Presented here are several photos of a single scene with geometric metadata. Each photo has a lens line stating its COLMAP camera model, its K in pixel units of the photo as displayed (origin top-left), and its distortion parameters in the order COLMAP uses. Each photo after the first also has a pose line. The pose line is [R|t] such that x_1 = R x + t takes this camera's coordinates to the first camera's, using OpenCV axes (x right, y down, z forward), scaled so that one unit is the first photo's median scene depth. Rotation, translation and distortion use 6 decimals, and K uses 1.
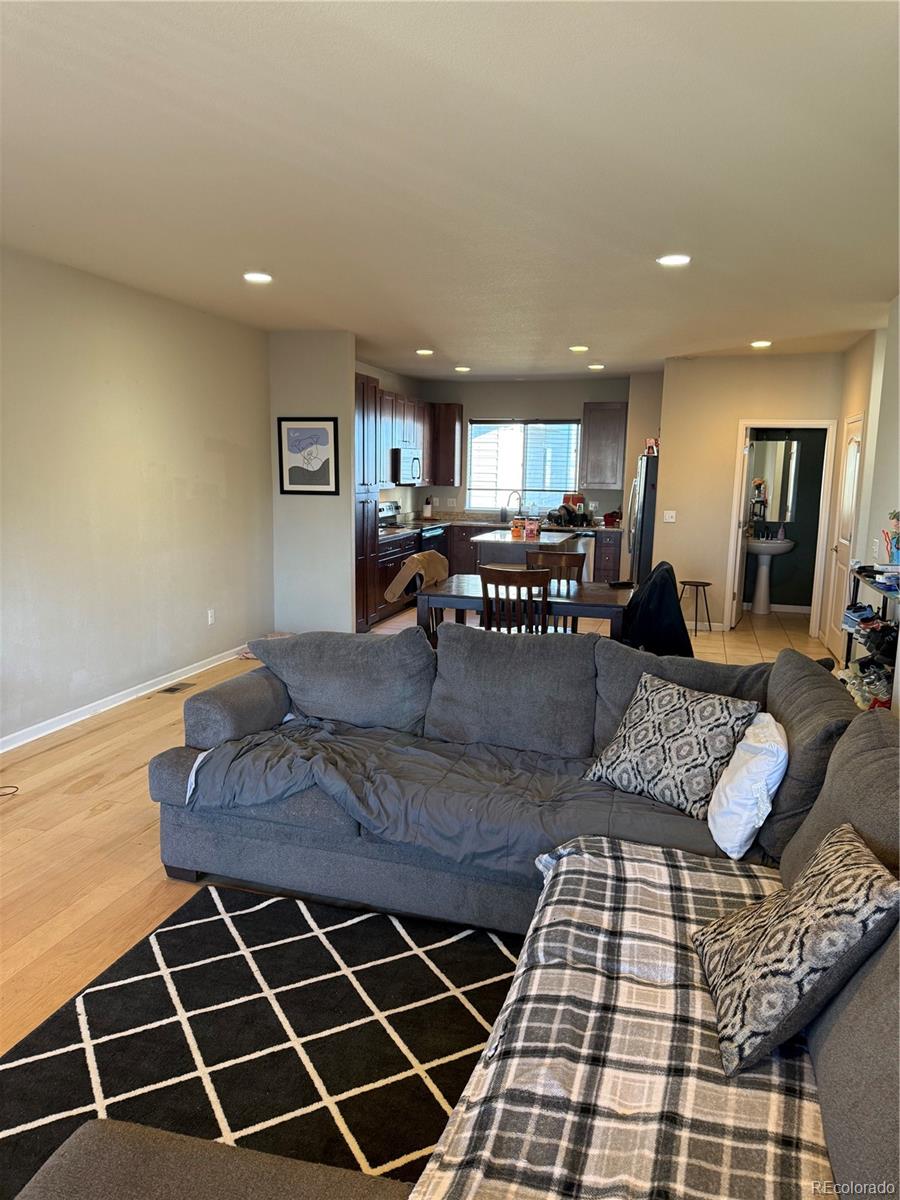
lens RADIAL K [[856.8, 0, 447.0], [0, 856.8, 588.6], [0, 0, 1]] dist [-0.003476, -0.008131]
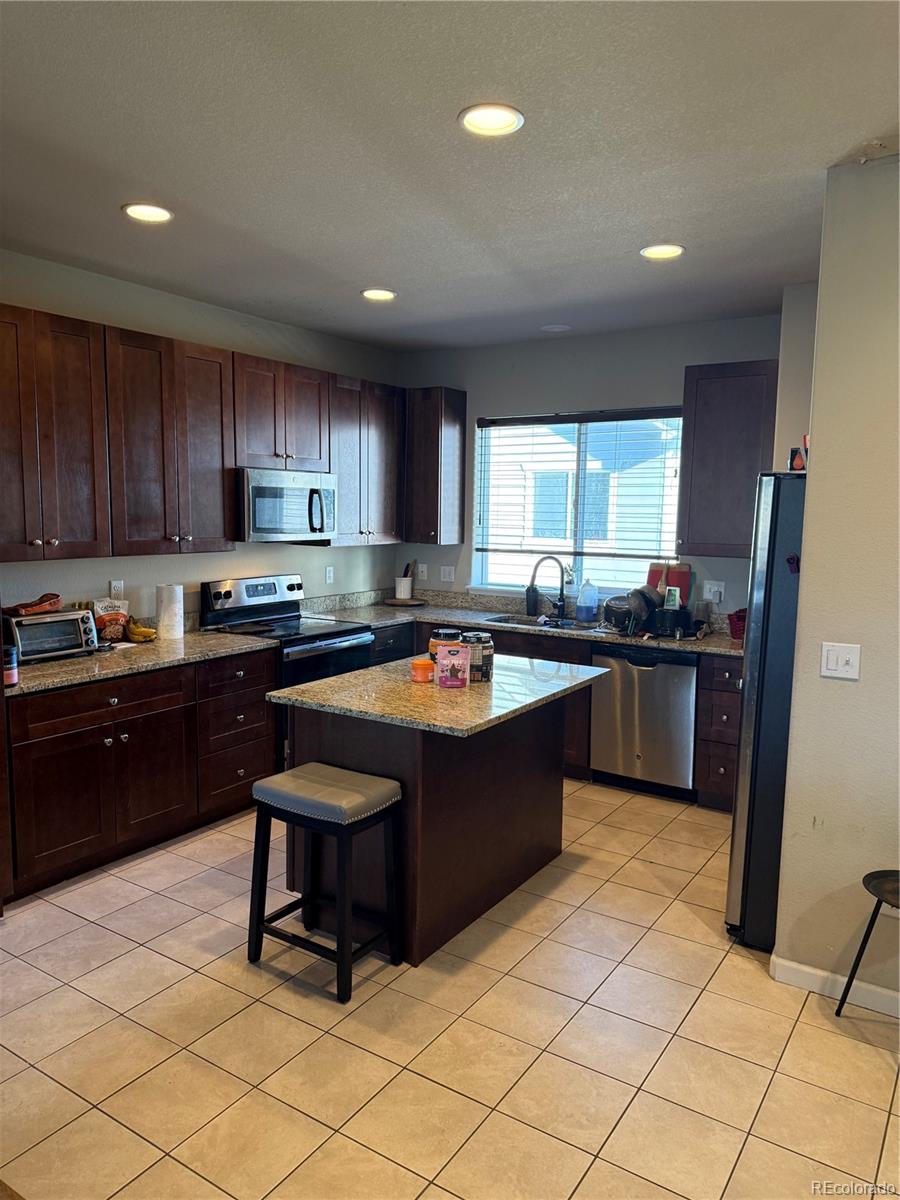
lens RADIAL K [[836.7, 0, 445.0], [0, 836.7, 599.6], [0, 0, 1]] dist [0.100433, -0.150969]
pose [[0.955127, 0.031934, -0.294470, 0.166596], [-0.040648, 0.998897, -0.023518, -0.074172], [0.293395, 0.034432, 0.955371, 0.510169]]
